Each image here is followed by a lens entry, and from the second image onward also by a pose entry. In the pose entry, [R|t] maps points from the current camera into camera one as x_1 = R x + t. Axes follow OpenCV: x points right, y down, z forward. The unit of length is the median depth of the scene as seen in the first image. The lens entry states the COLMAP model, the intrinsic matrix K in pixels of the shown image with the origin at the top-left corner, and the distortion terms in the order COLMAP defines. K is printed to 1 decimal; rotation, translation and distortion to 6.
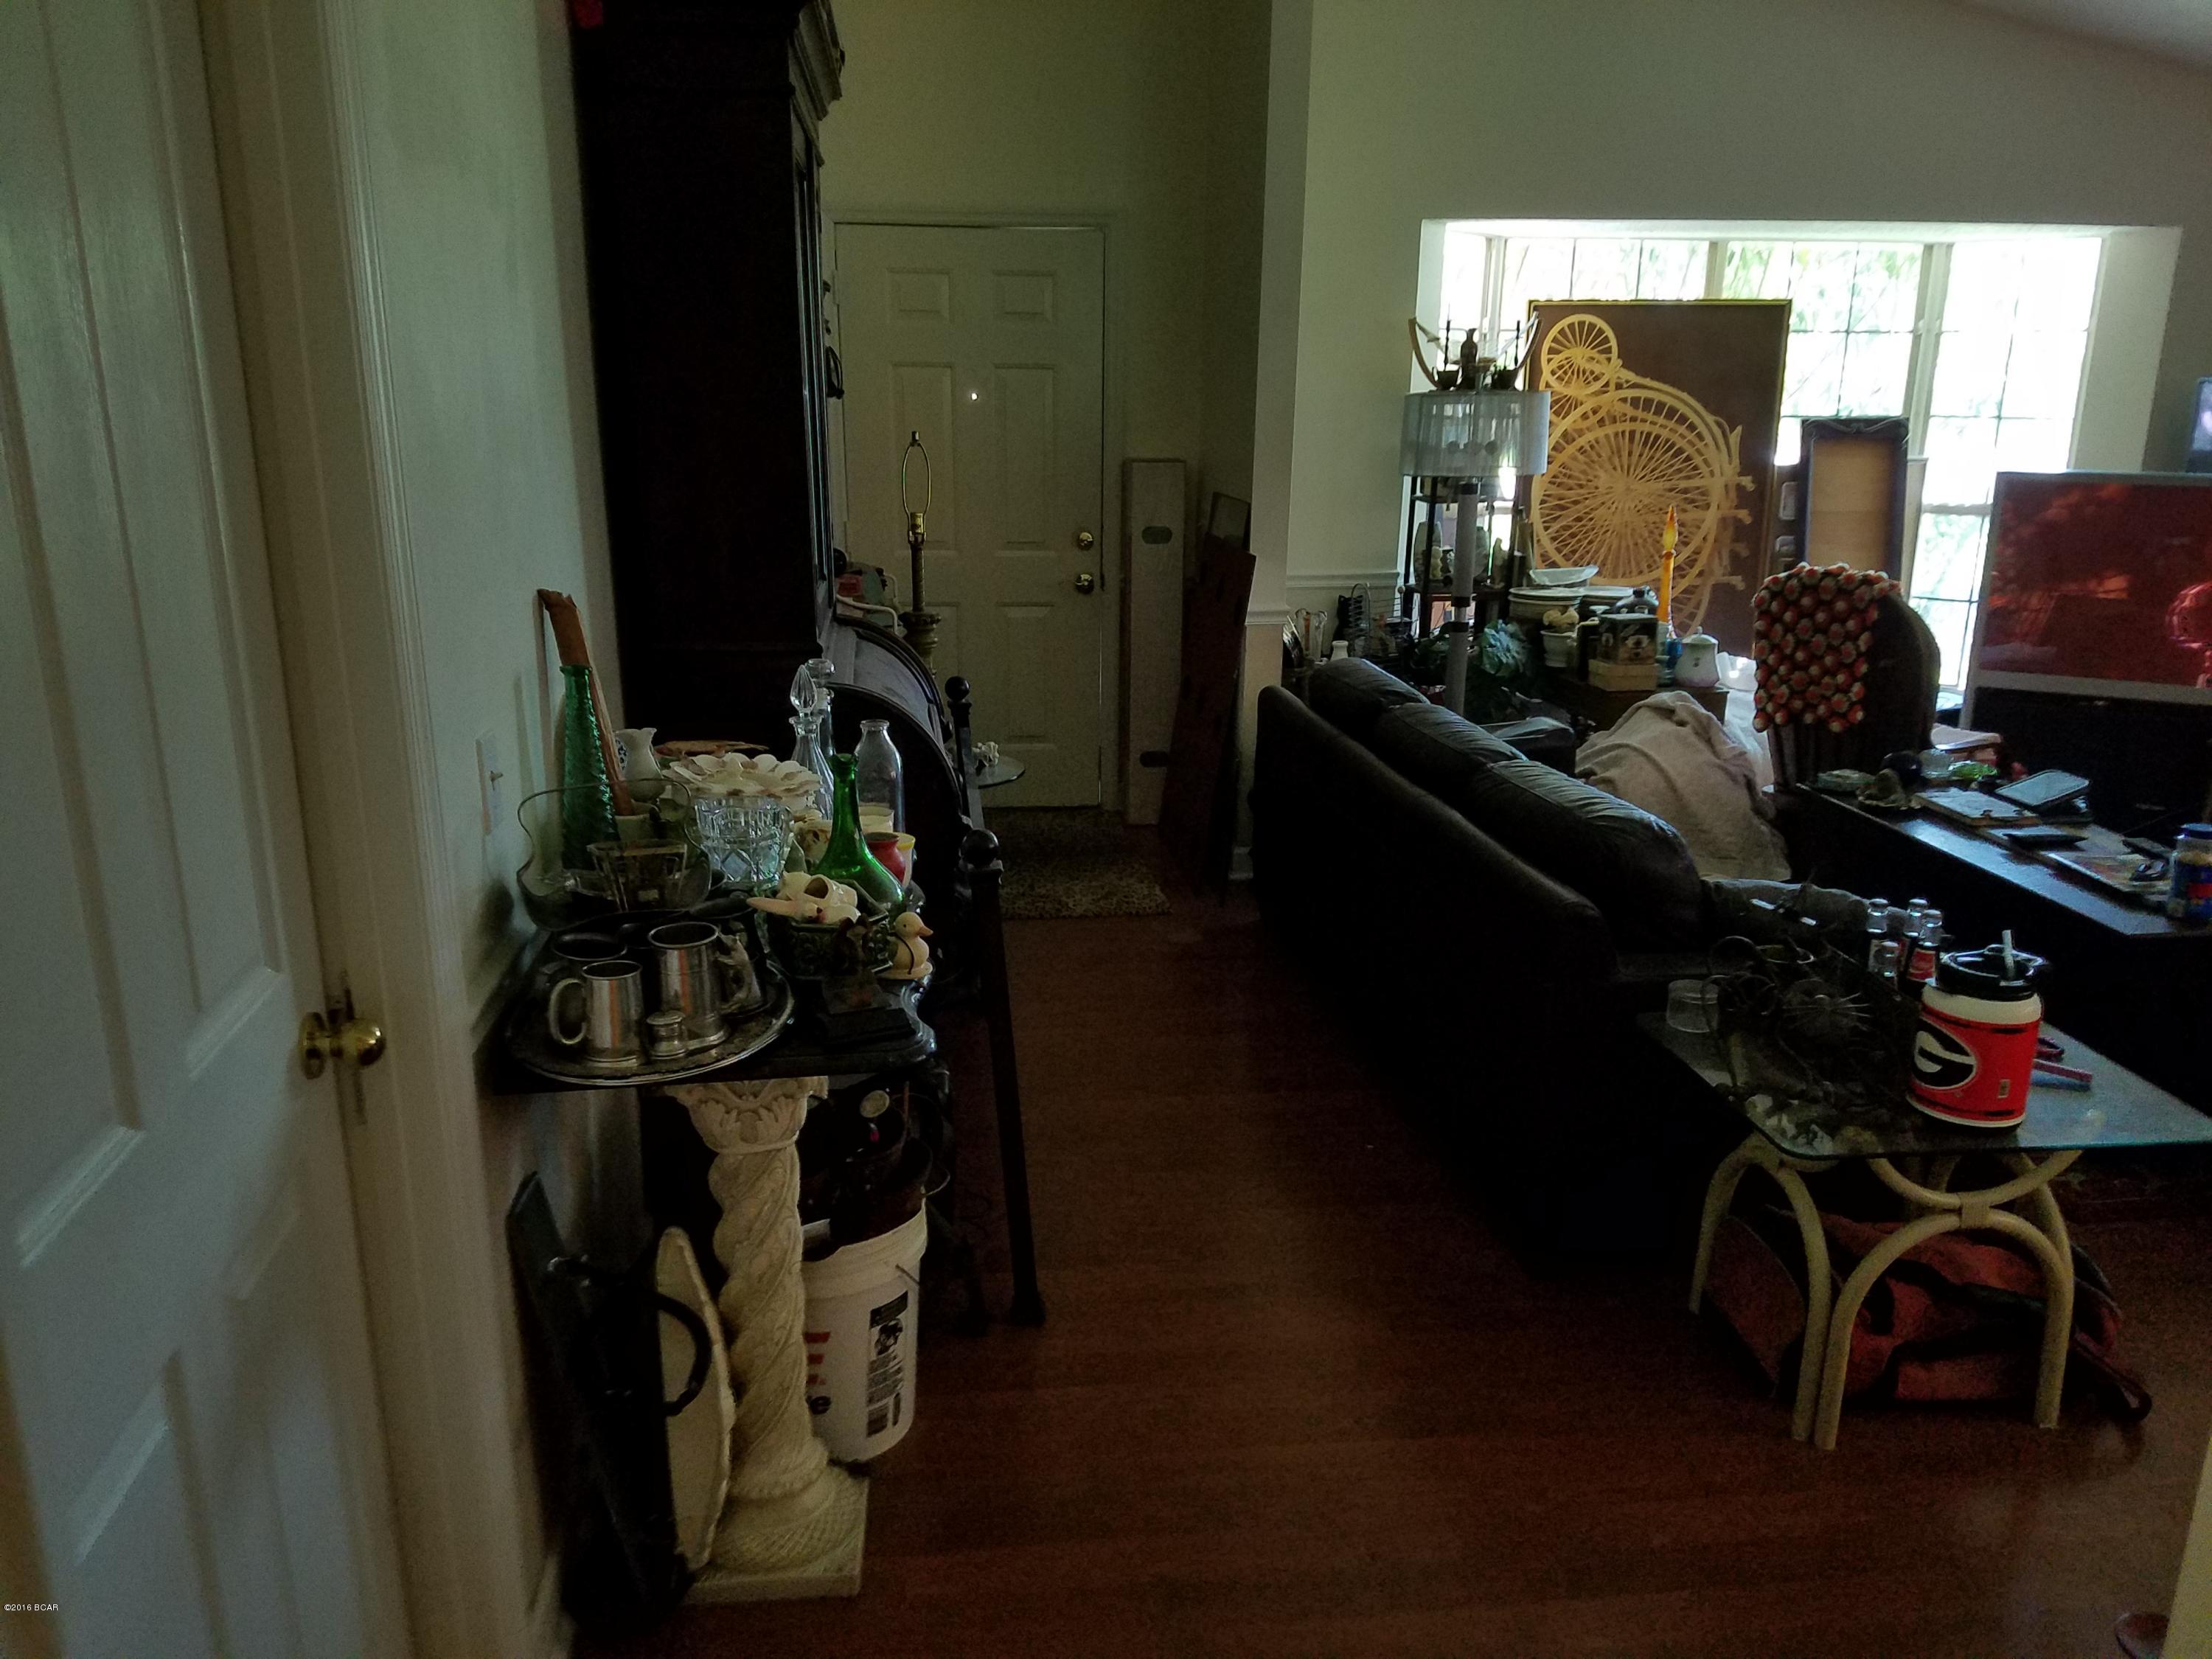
lens RADIAL K [[1674.2, 0, 1097.8], [0, 1674.2, 883.2], [0, 0, 1]] dist [0.194159, -0.296087]
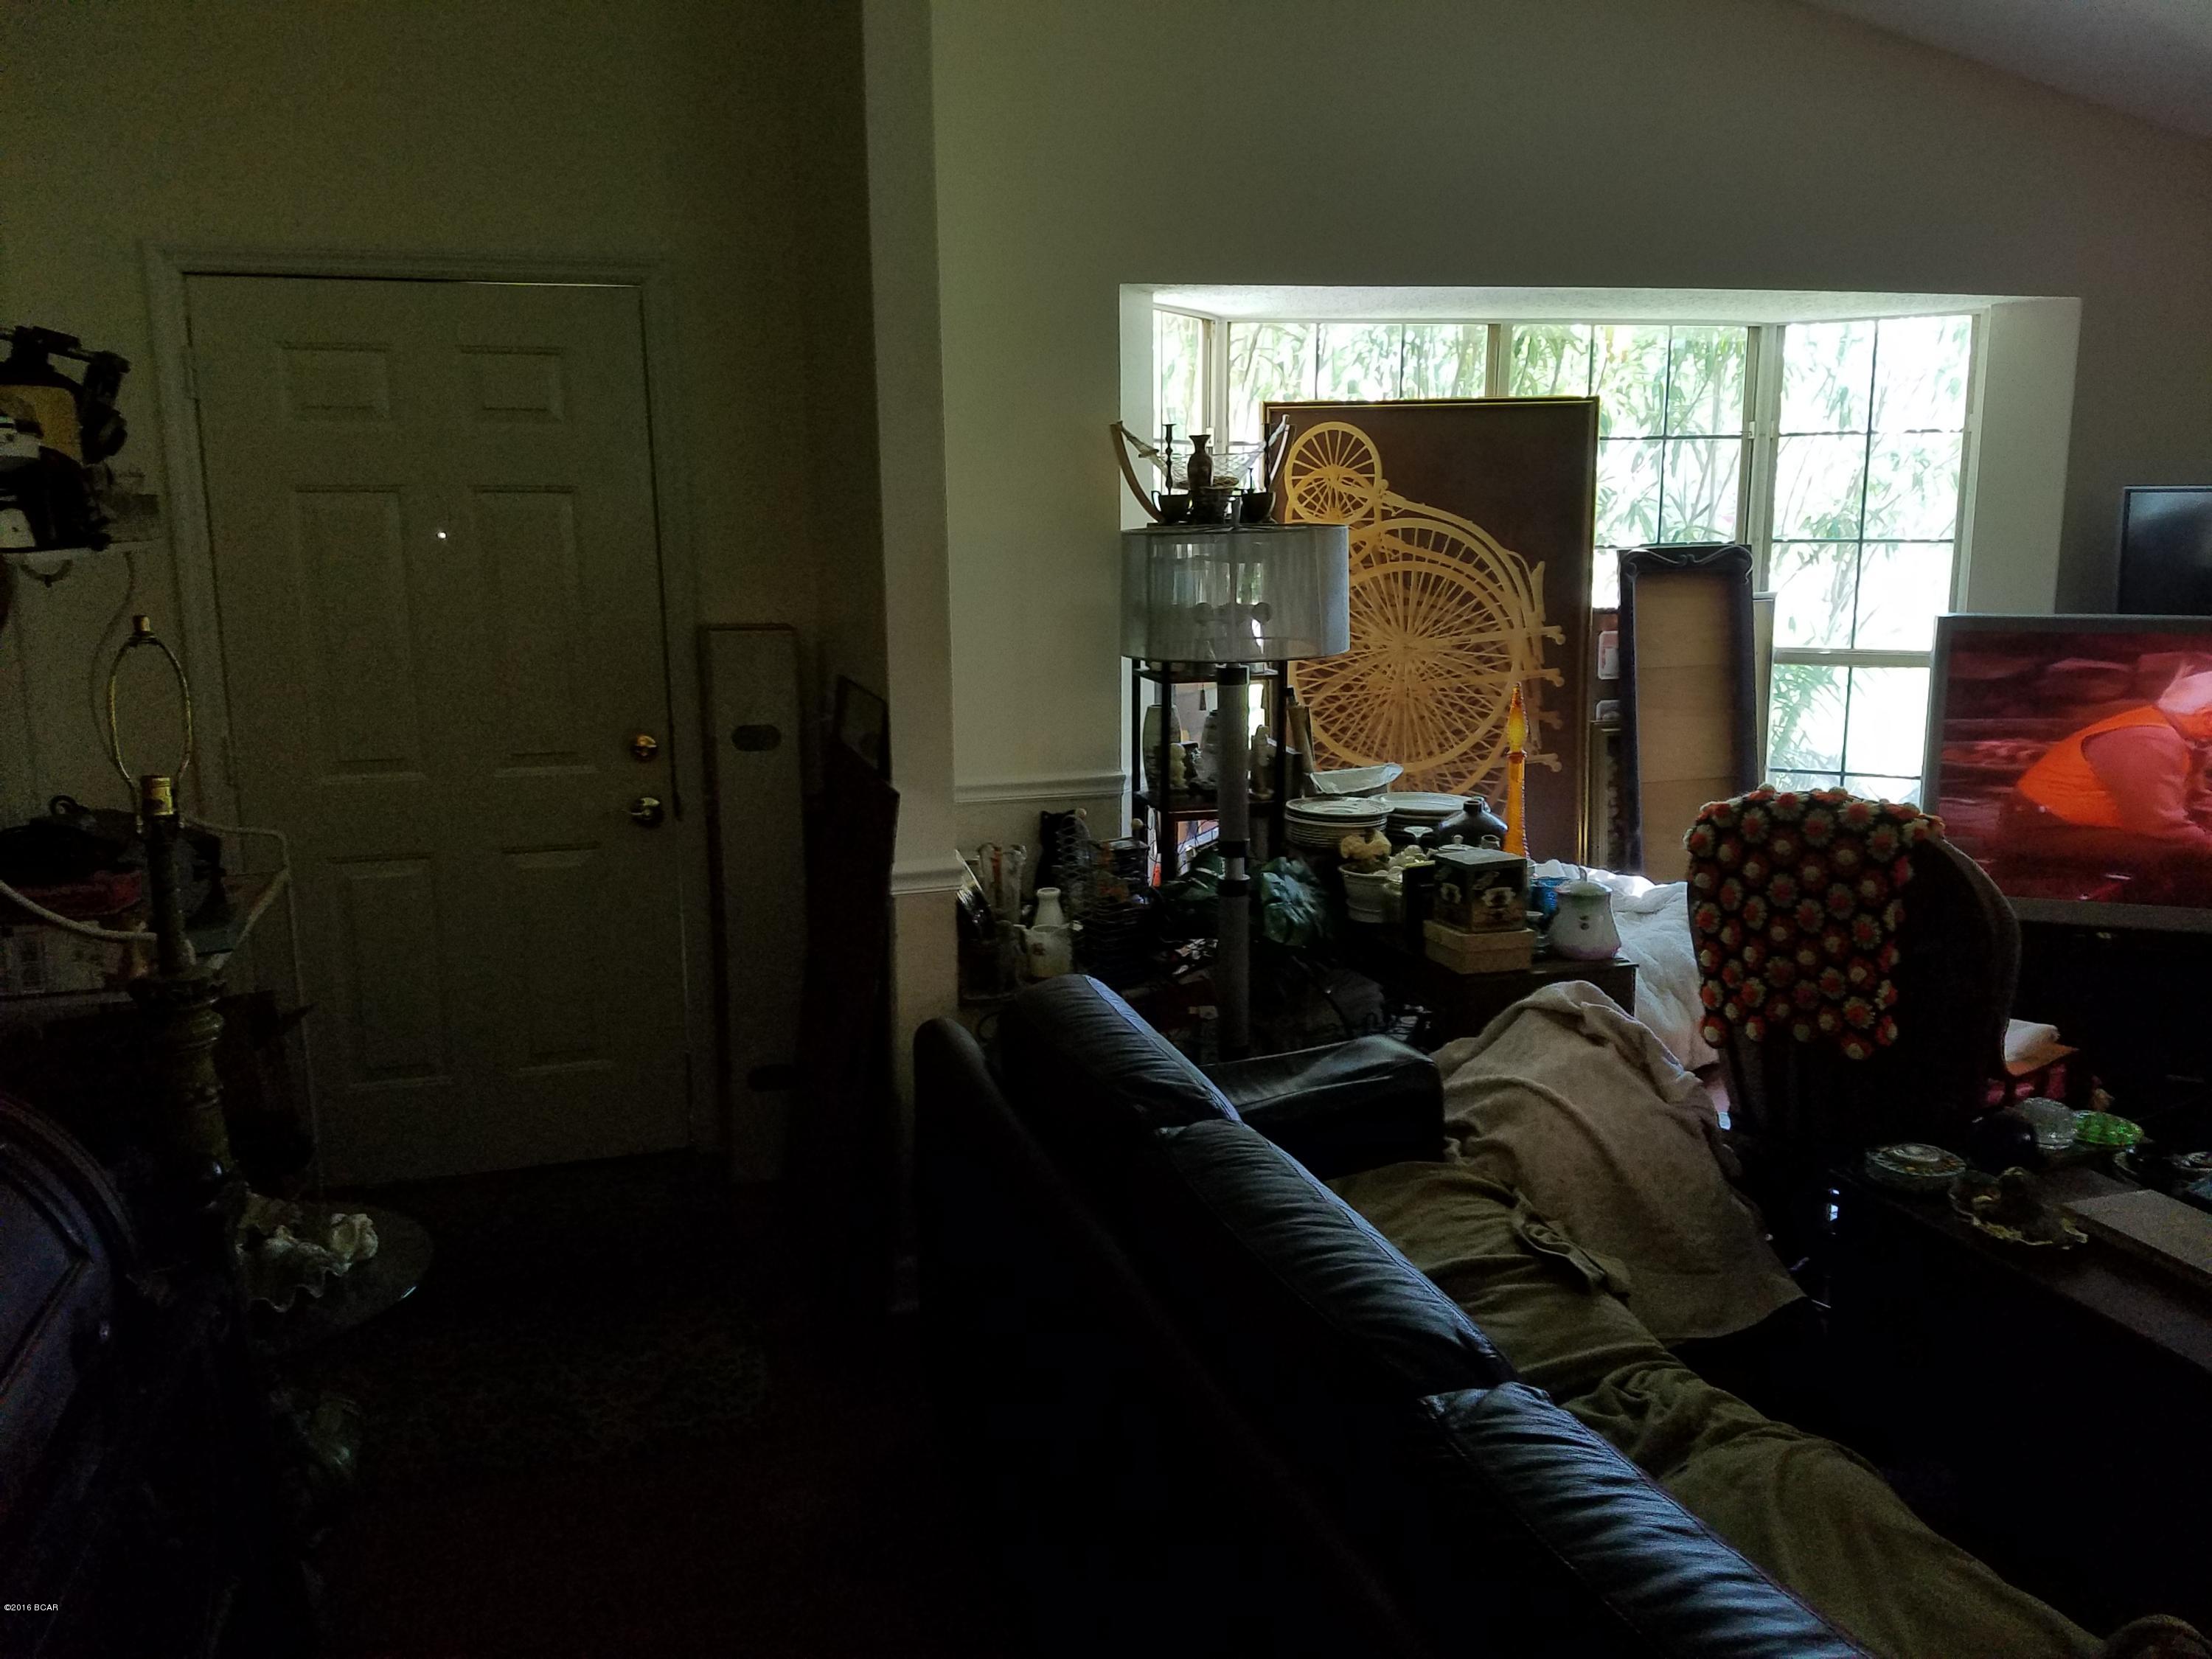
lens RADIAL K [[1674.2, 0, 1097.8], [0, 1674.2, 883.2], [0, 0, 1]] dist [0.194159, -0.296087]
pose [[0.984581, -0.057260, 0.165293, 0.051186], [0.069071, 0.995385, -0.066615, -0.096908], [-0.160716, 0.077005, 0.983992, 0.331483]]
